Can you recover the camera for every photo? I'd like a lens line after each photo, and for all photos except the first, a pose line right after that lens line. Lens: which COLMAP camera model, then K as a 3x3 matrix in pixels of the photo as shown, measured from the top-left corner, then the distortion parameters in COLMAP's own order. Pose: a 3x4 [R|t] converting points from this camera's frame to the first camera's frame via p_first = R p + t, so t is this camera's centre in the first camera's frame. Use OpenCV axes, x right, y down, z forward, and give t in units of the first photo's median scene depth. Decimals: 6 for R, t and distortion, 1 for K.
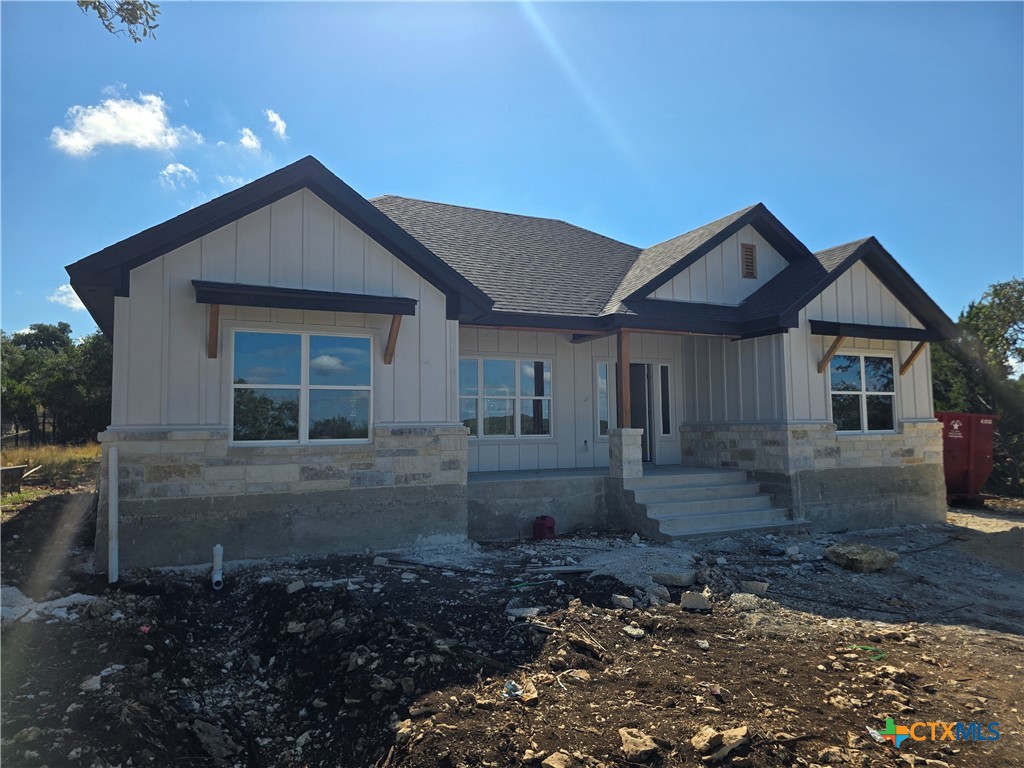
lens RADIAL K [[688.1, 0, 513.4], [0, 688.1, 381.3], [0, 0, 1]] dist [0.078398, -0.003591]
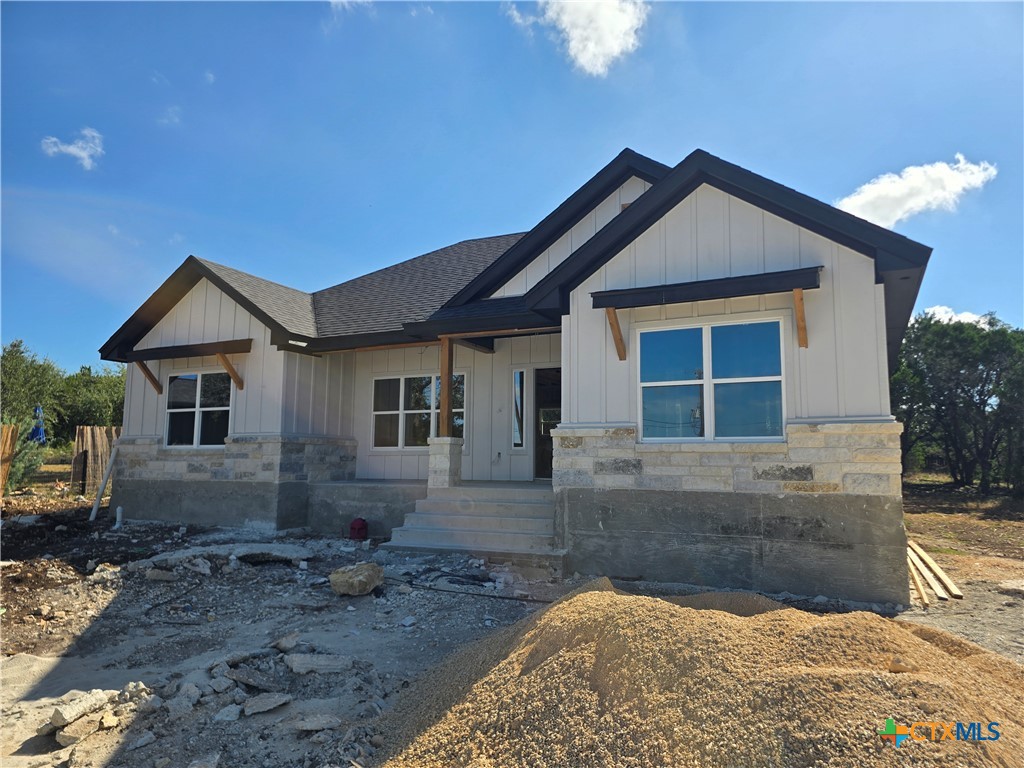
lens RADIAL K [[688.1, 0, 513.6], [0, 688.1, 386.1], [0, 0, 1]] dist [0.078398, -0.003591]
pose [[0.603144, -0.075663, -0.794036, 1.026154], [0.037286, 0.997077, -0.066689, 0.065549], [0.796761, 0.010616, 0.604202, 0.503556]]
